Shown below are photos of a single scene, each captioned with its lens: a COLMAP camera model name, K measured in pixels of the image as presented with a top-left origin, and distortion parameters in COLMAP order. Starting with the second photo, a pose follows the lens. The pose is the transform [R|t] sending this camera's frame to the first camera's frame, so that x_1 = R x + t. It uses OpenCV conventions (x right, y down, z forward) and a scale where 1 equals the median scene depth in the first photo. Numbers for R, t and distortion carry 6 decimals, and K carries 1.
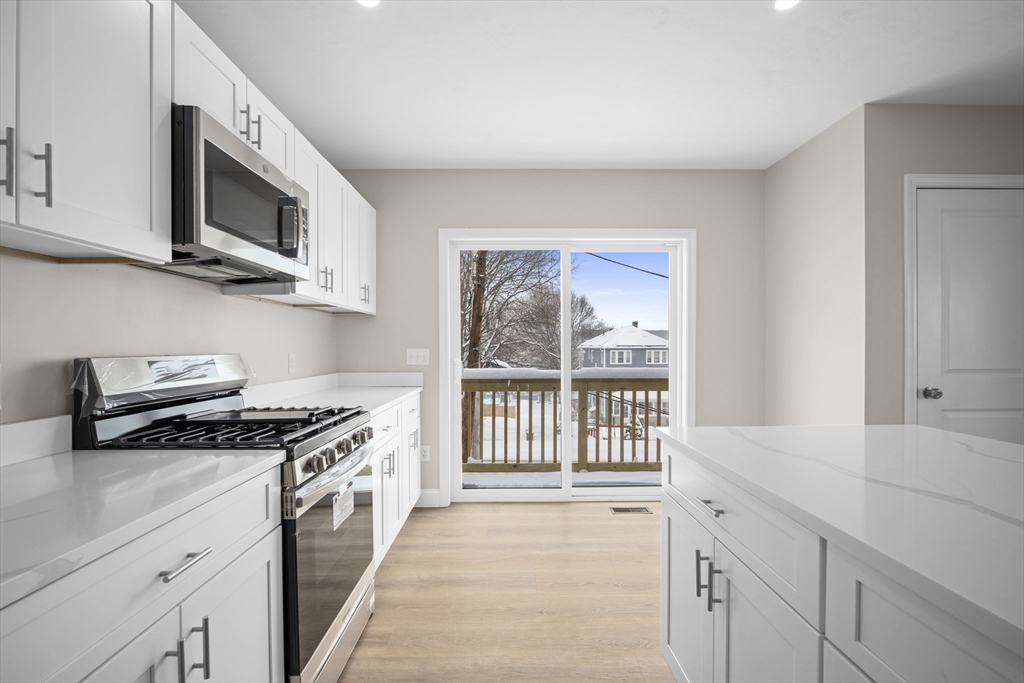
lens RADIAL K [[462.3, 0, 512.0], [0, 462.3, 341.5], [0, 0, 1]] dist [-0.012256, -0.000353]
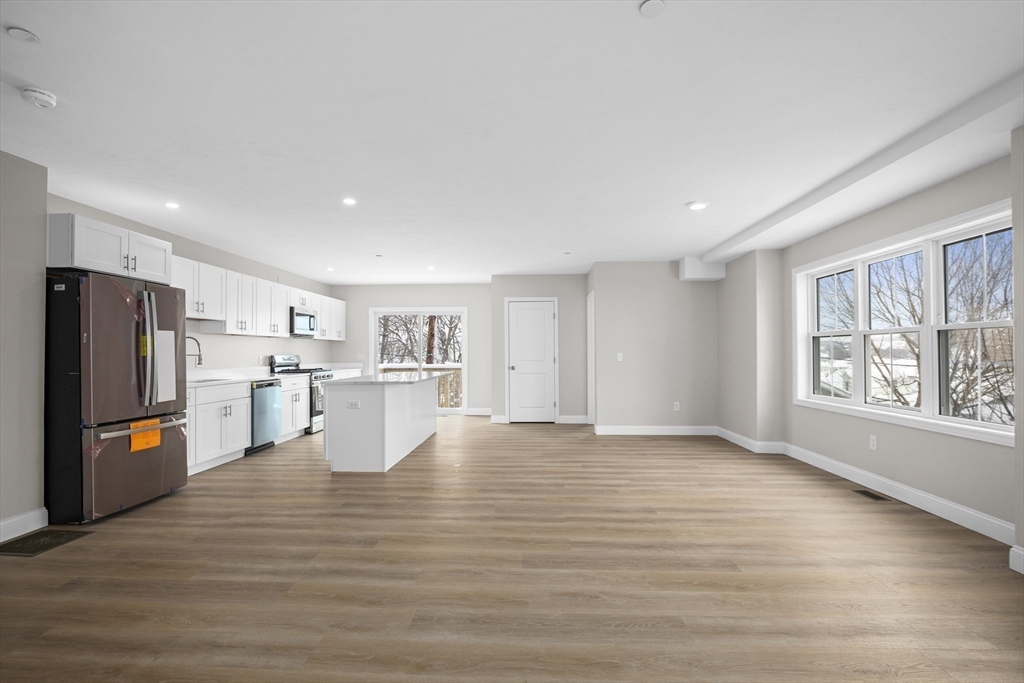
lens RADIAL K [[462.3, 0, 512.0], [0, 462.3, 341.5], [0, 0, 1]] dist [-0.012256, -0.000353]
pose [[0.998336, -0.001396, -0.057655, 1.873787], [0.000932, 0.999967, -0.008074, -0.069908], [0.057664, 0.008007, 0.998304, -3.664872]]
